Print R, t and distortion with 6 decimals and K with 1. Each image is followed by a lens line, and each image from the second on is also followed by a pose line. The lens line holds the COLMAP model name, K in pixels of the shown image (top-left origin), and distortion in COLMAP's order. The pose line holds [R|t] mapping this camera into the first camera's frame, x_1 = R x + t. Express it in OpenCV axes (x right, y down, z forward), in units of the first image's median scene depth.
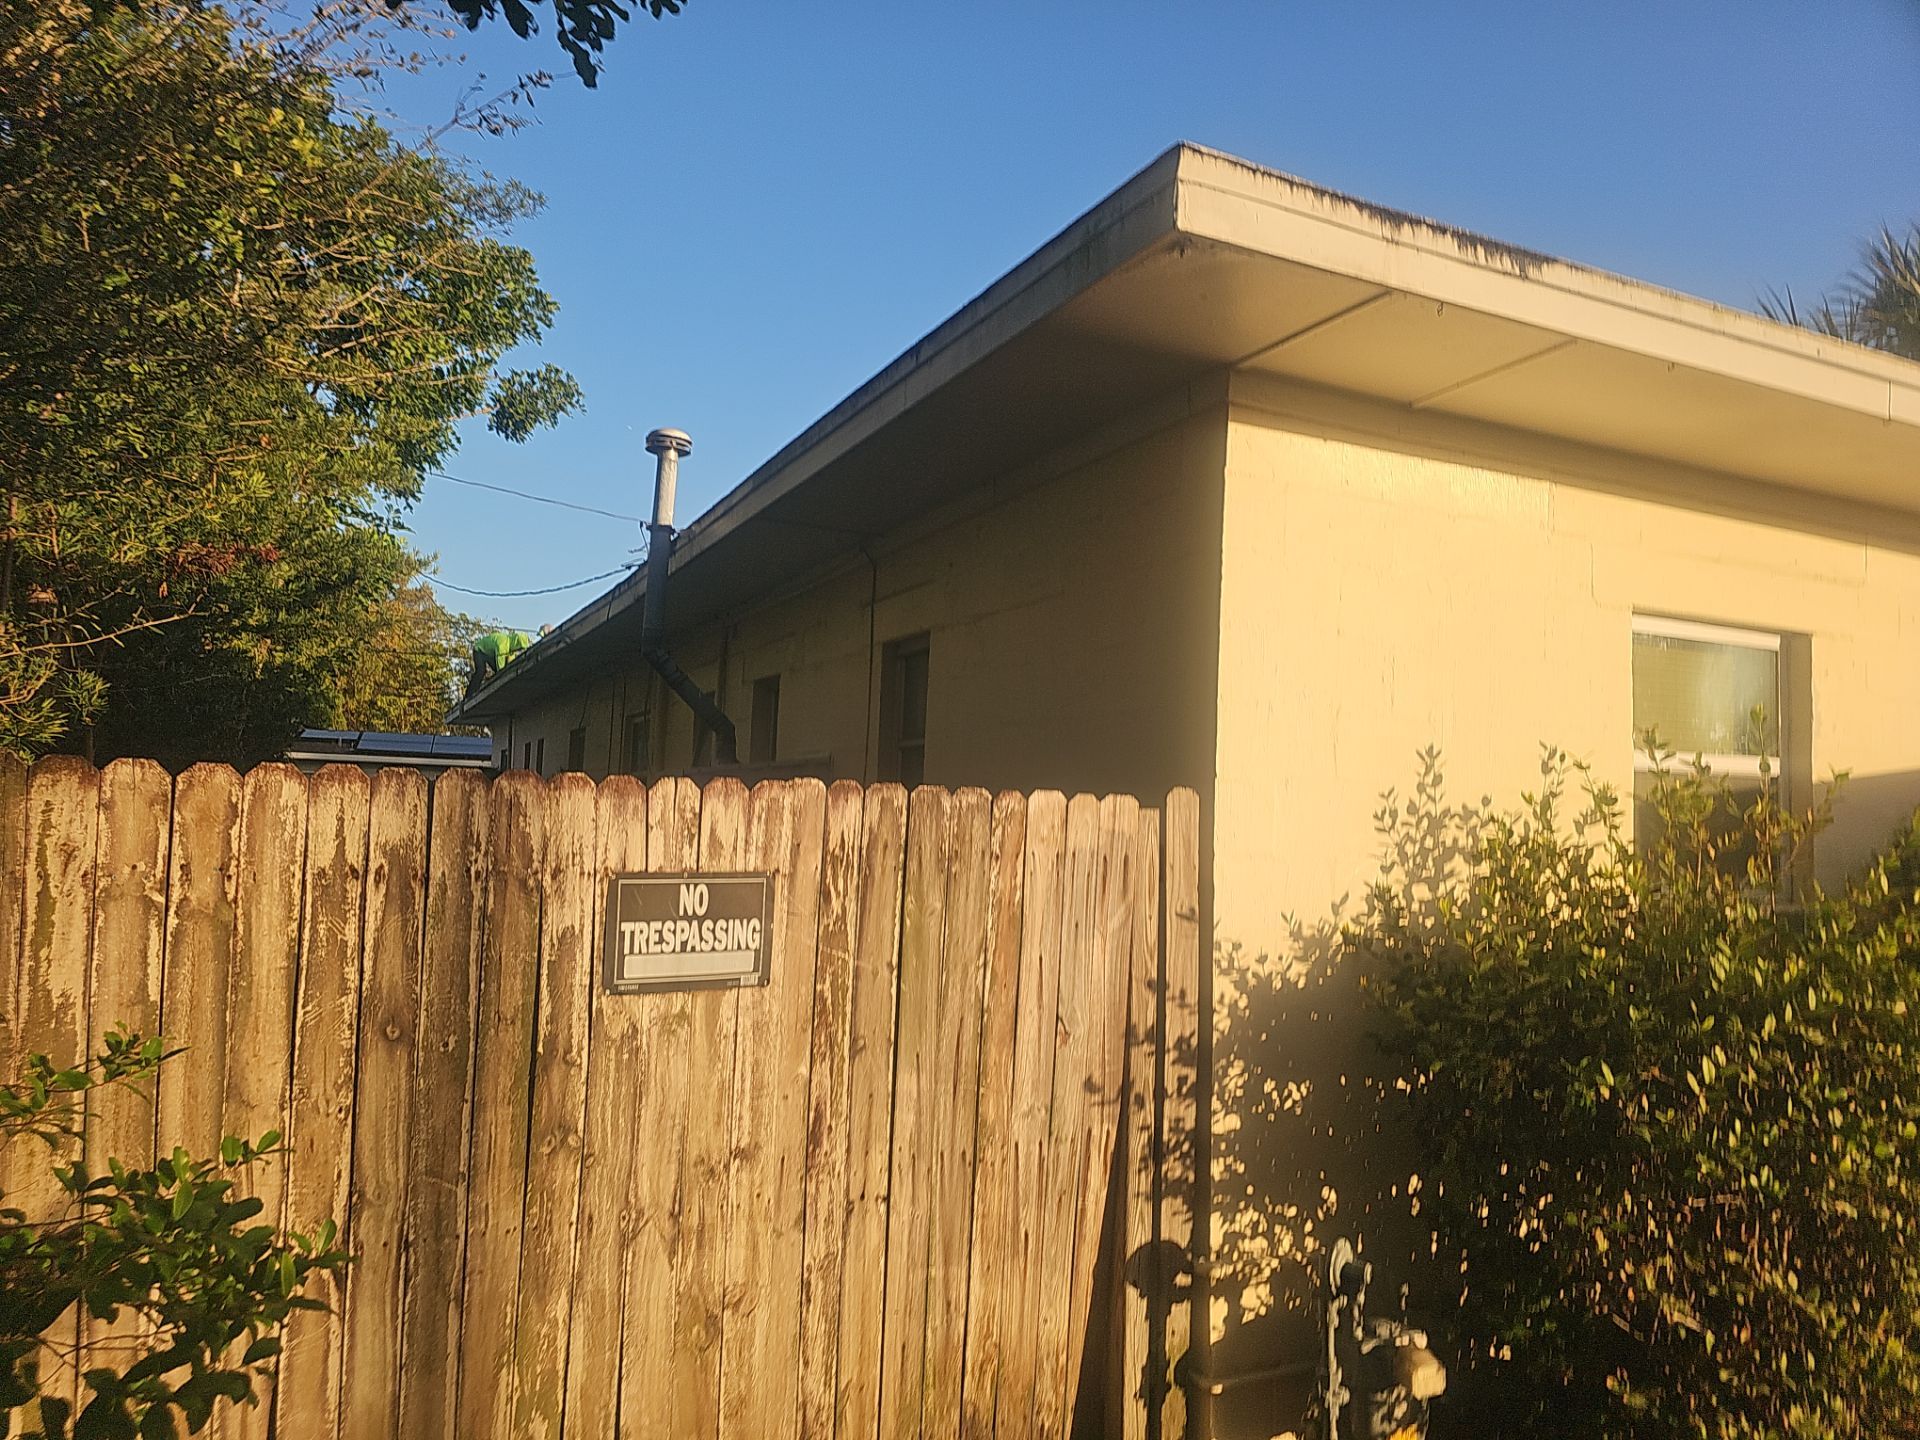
lens RADIAL K [[1263.6, 0, 961.0], [0, 1263.6, 716.9], [0, 0, 1]] dist [0.077728, -0.030993]
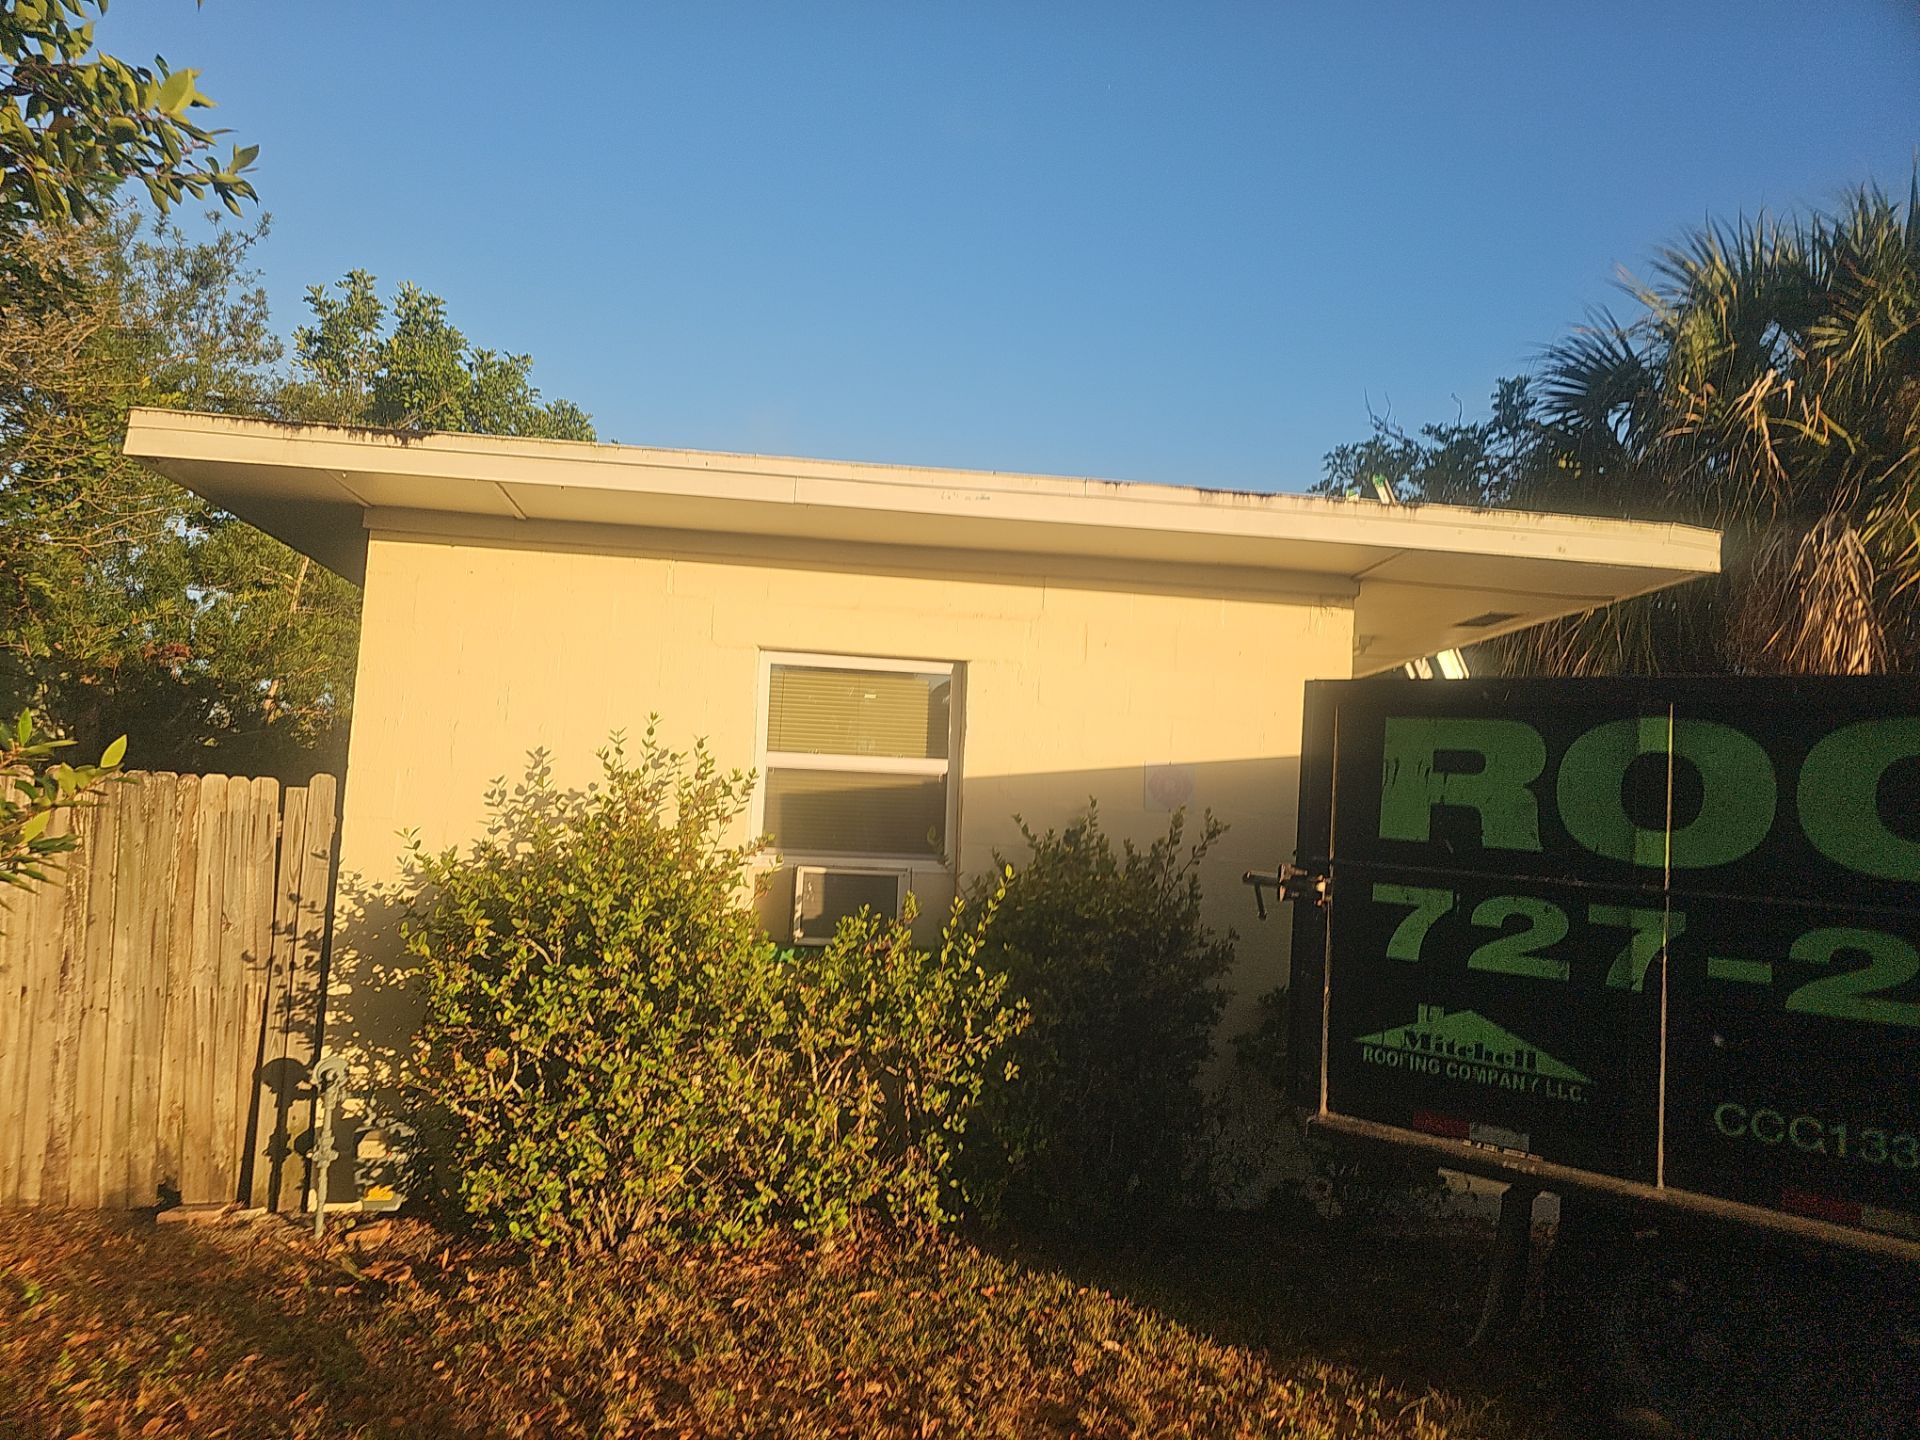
lens RADIAL K [[1263.6, 0, 969.4], [0, 1263.6, 715.3], [0, 0, 1]] dist [0.077728, -0.030993]
pose [[0.915986, -0.033719, -0.399792, 1.577942], [0.008455, 0.997863, -0.064790, 0.094683], [0.401122, 0.055966, 0.914313, -0.149777]]
